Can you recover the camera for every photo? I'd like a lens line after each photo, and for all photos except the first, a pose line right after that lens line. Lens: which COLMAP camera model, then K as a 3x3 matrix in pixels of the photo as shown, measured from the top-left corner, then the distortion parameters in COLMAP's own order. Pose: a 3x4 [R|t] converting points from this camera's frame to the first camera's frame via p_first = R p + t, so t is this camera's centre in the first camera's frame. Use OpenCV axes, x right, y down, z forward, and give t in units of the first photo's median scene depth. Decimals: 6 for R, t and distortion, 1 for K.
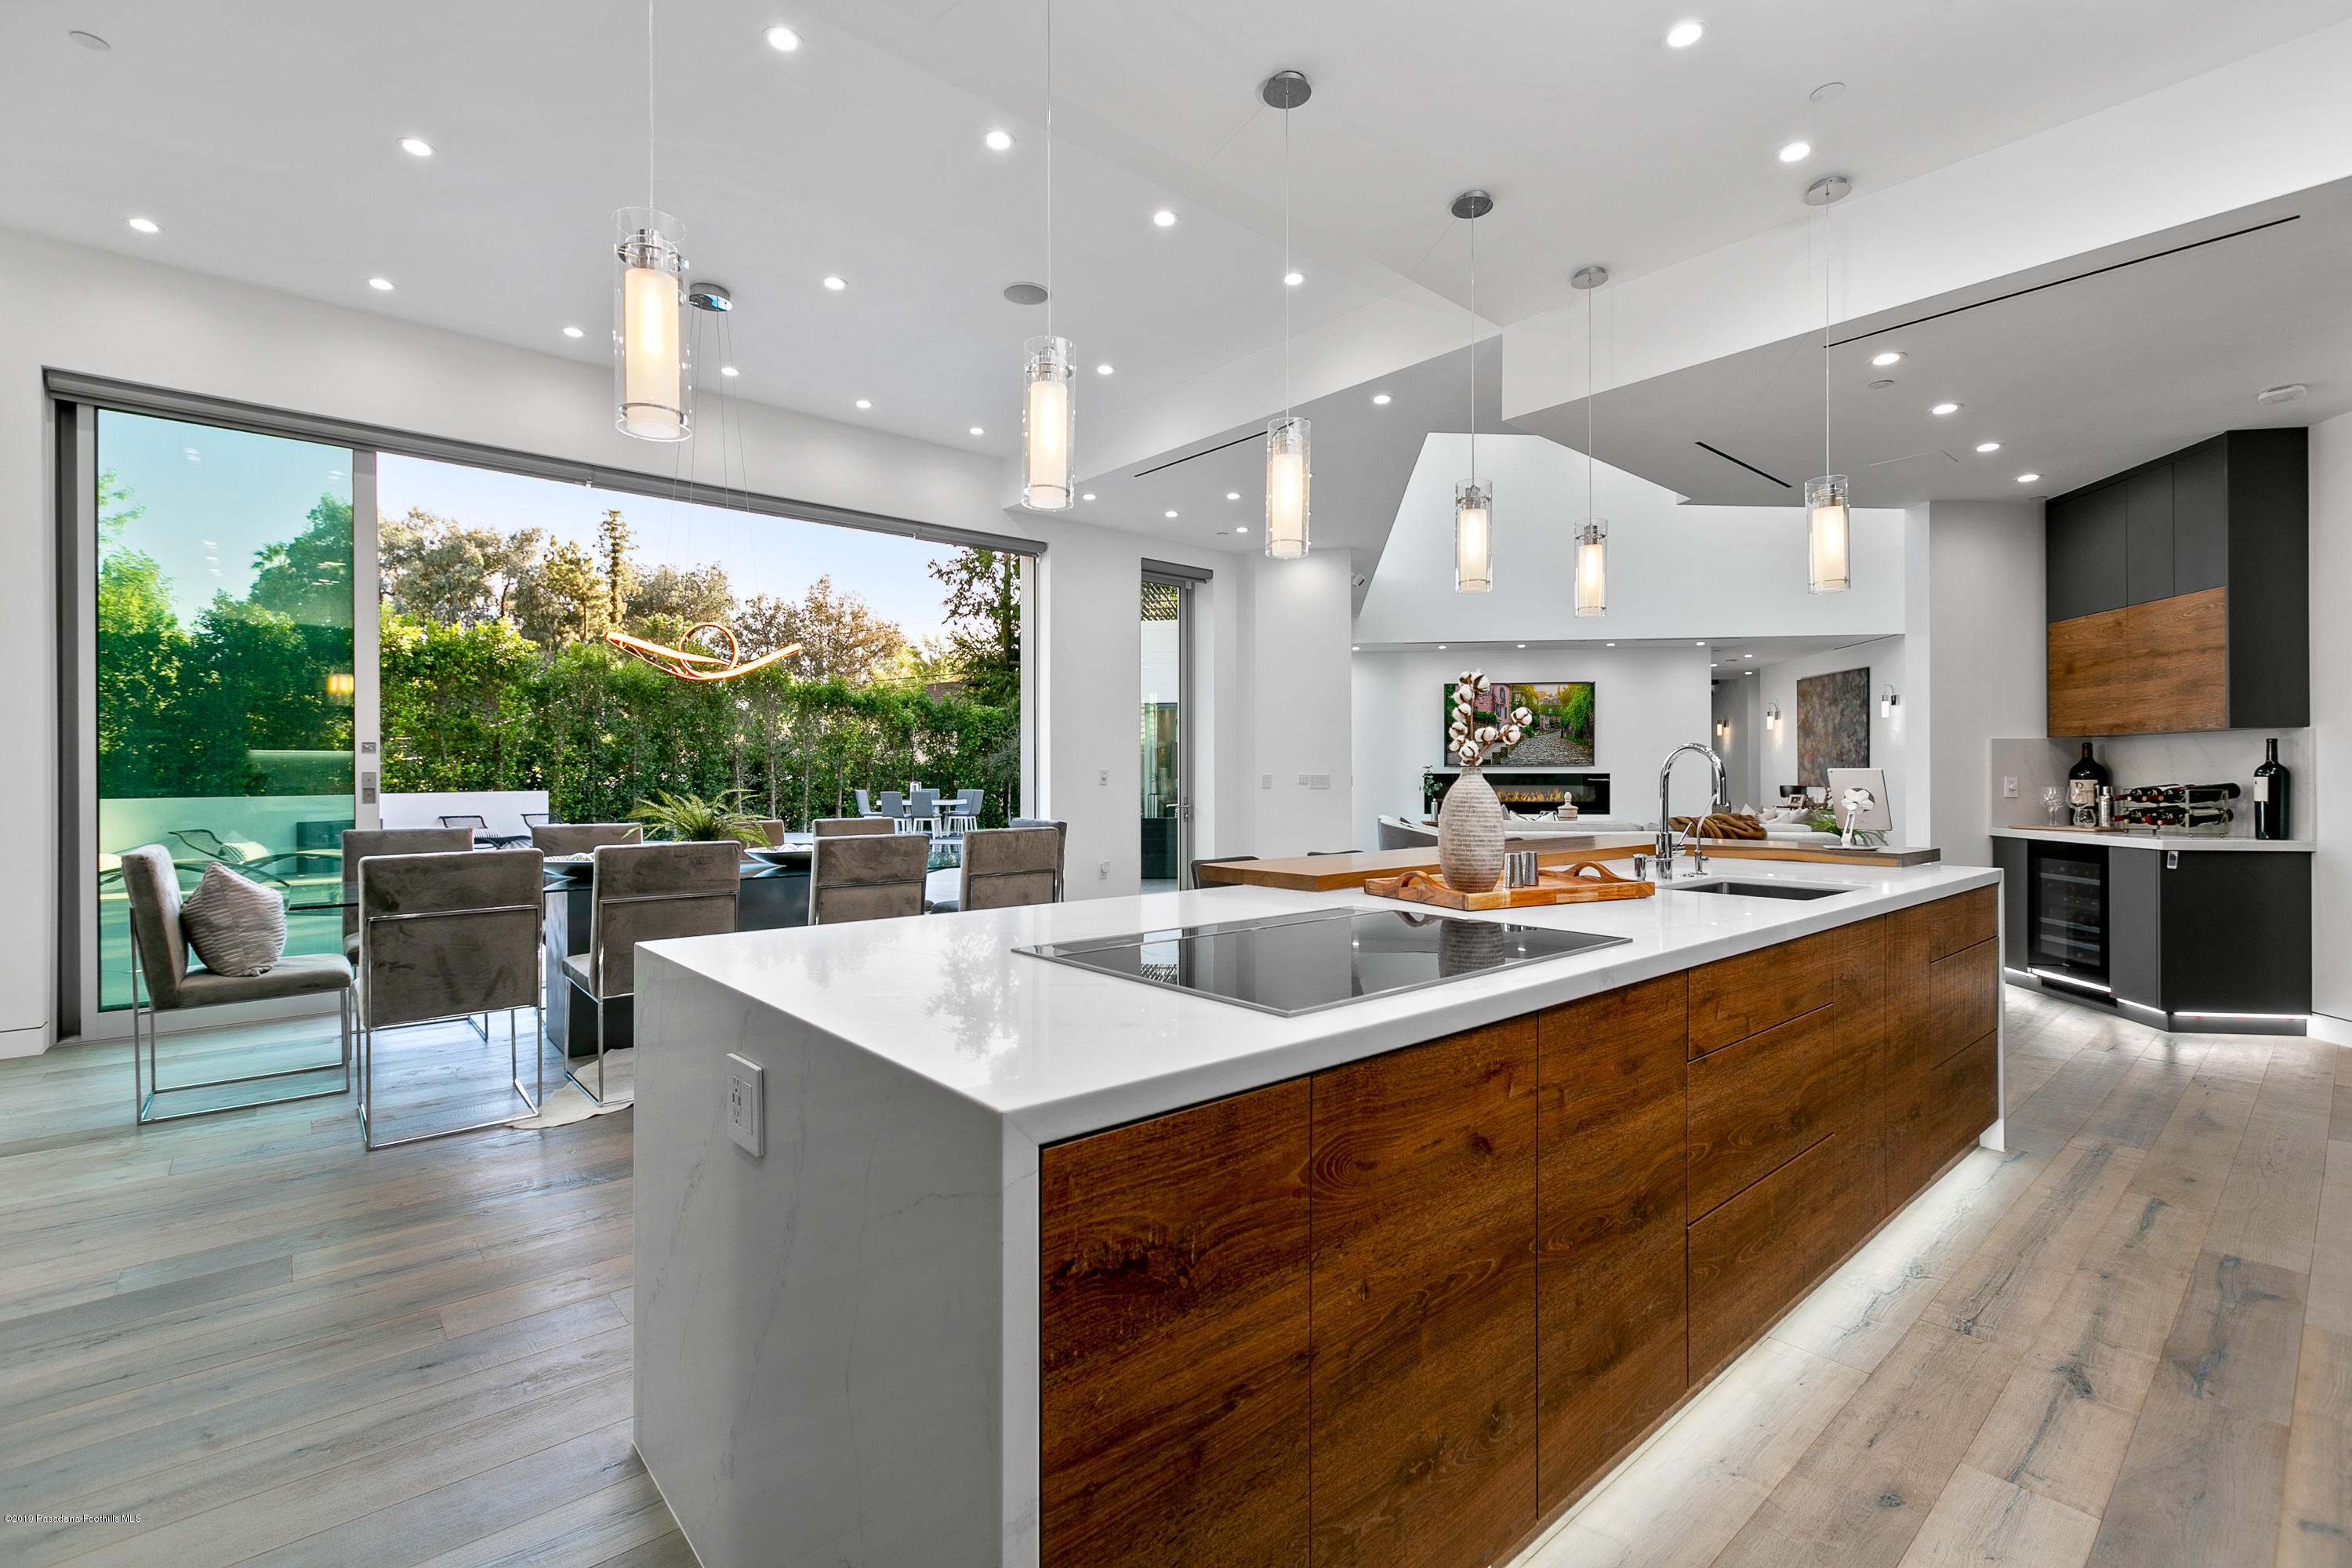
lens RADIAL K [[1056.0, 0, 1184.2], [0, 1056.0, 775.8], [0, 0, 1]] dist [0.000233, 0.001198]
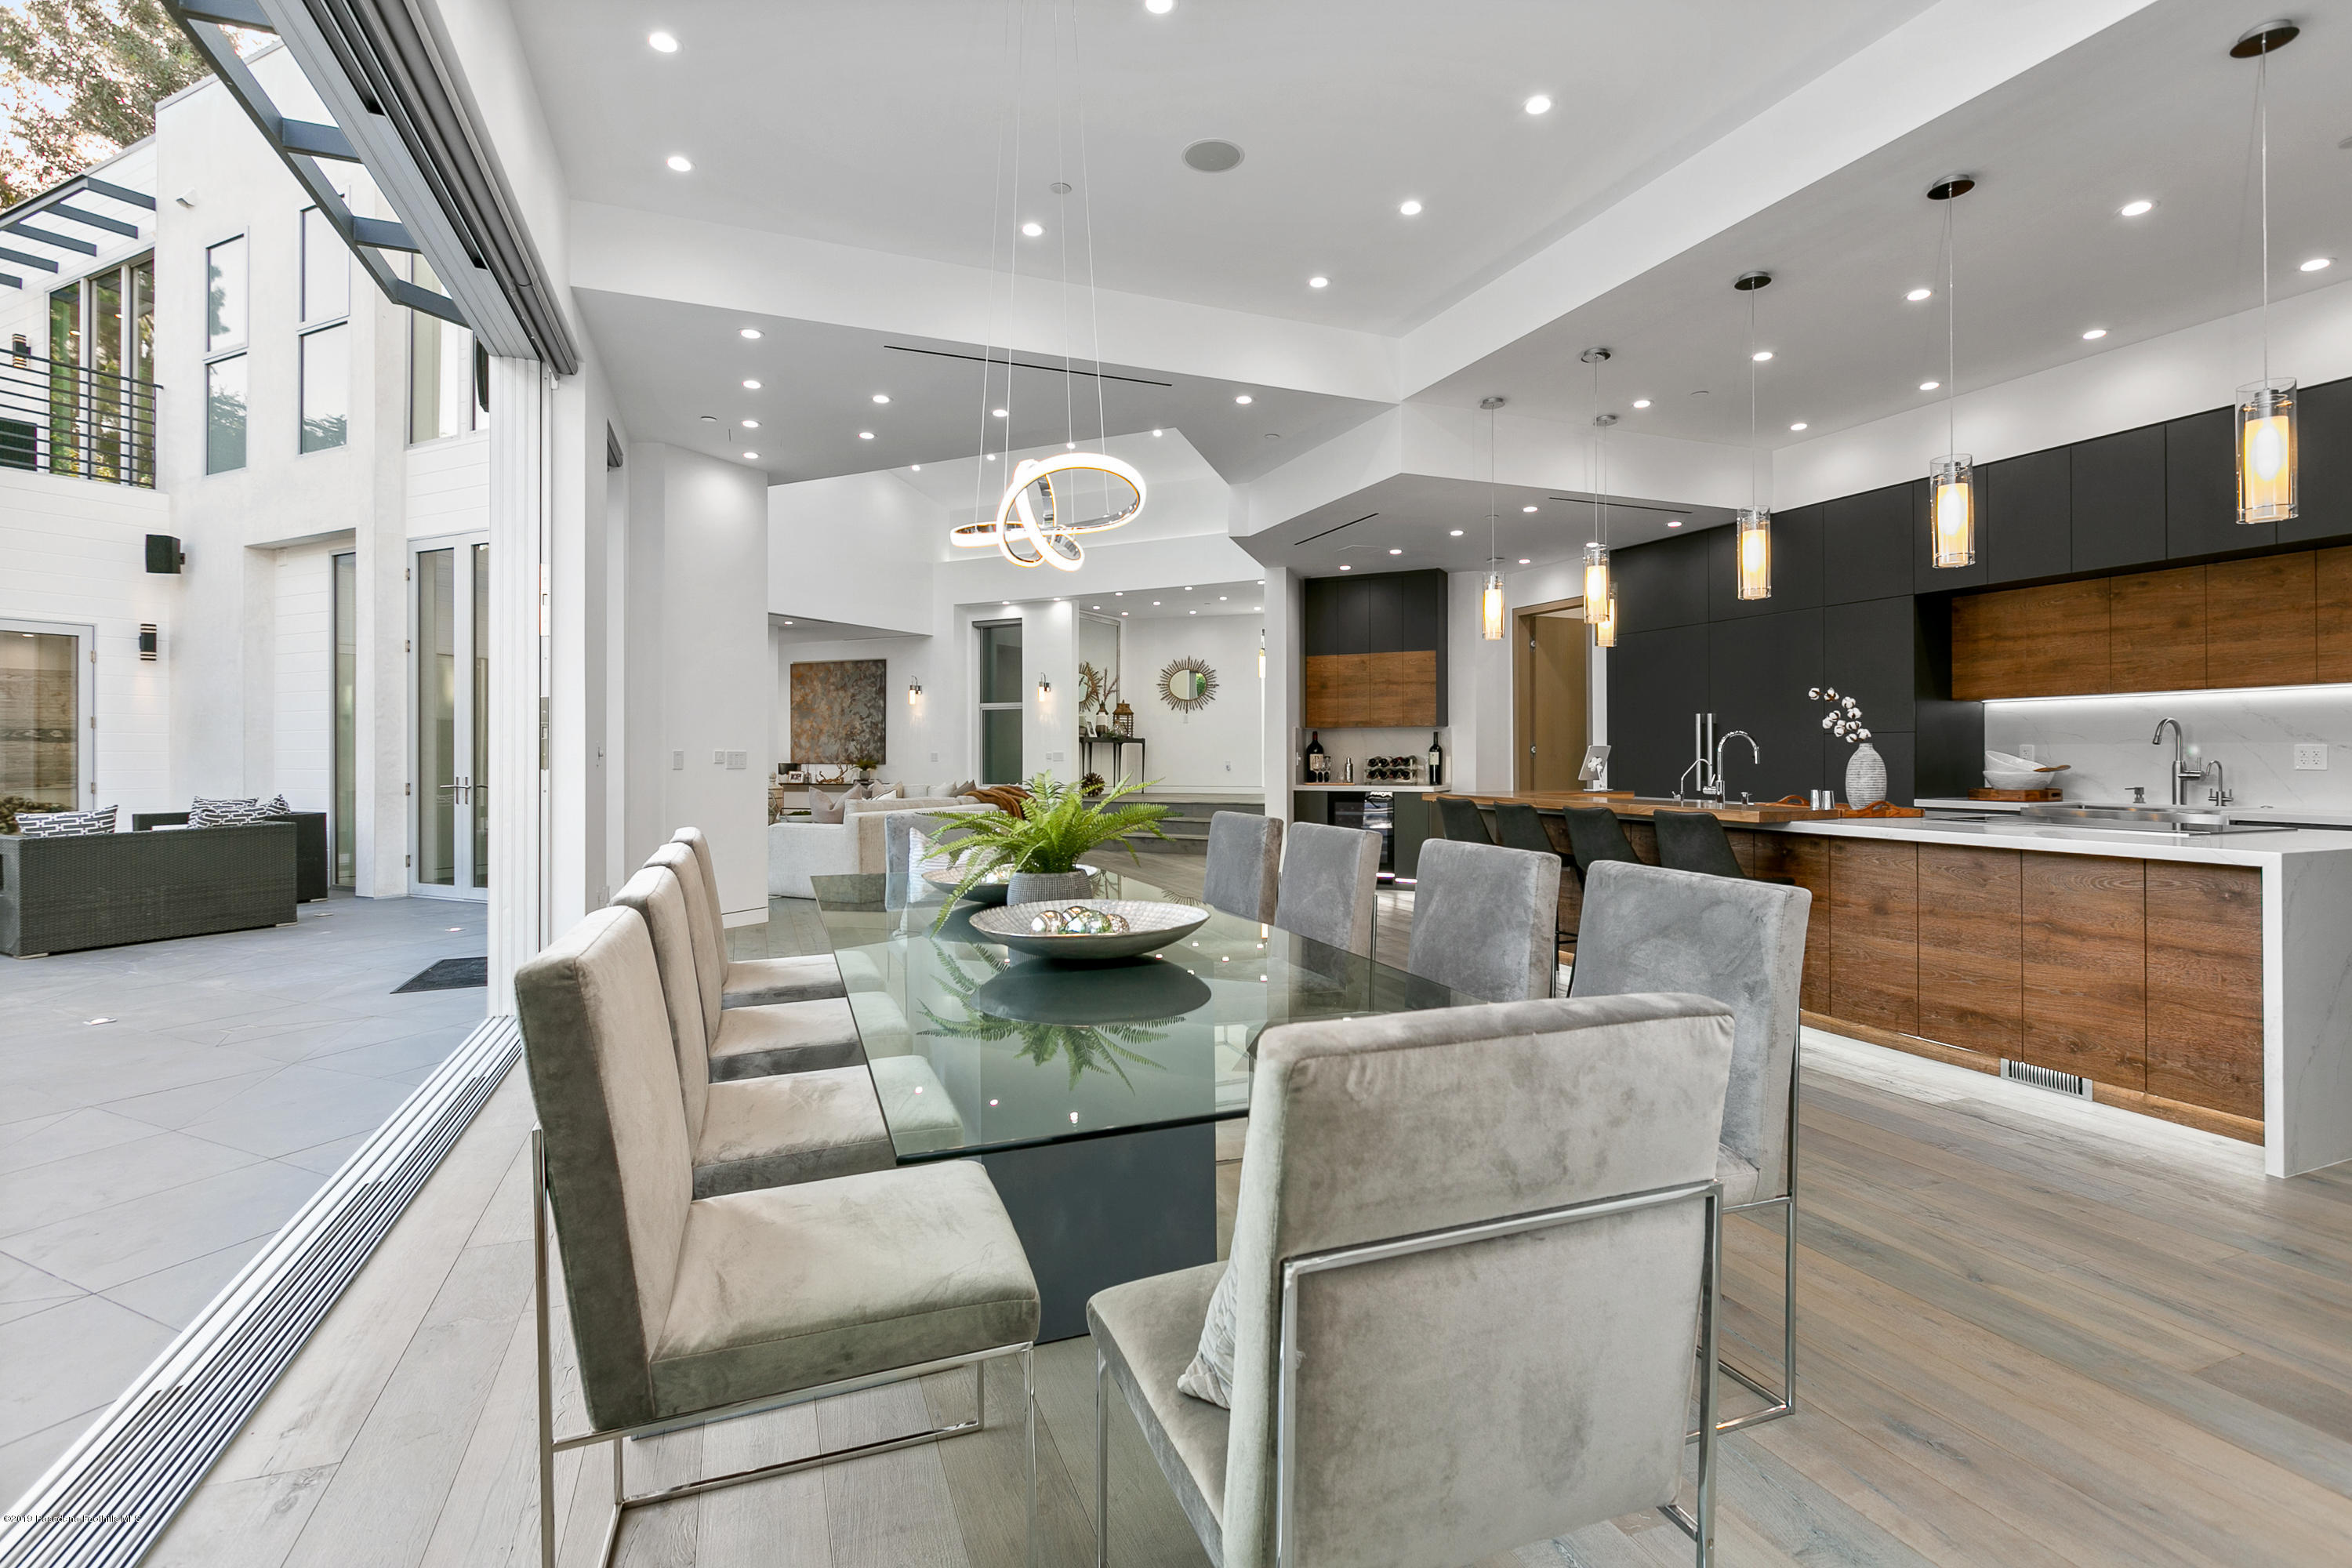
lens RADIAL K [[1103.7, 0, 1171.7], [0, 1103.7, 747.8], [0, 0, 1]] dist [-0.000282, 0.000266]
pose [[0.337126, 0.008659, 0.941420, -0.987661], [-0.000683, 0.999960, -0.008953, 0.011007], [-0.941459, 0.002376, 0.337118, 0.761282]]
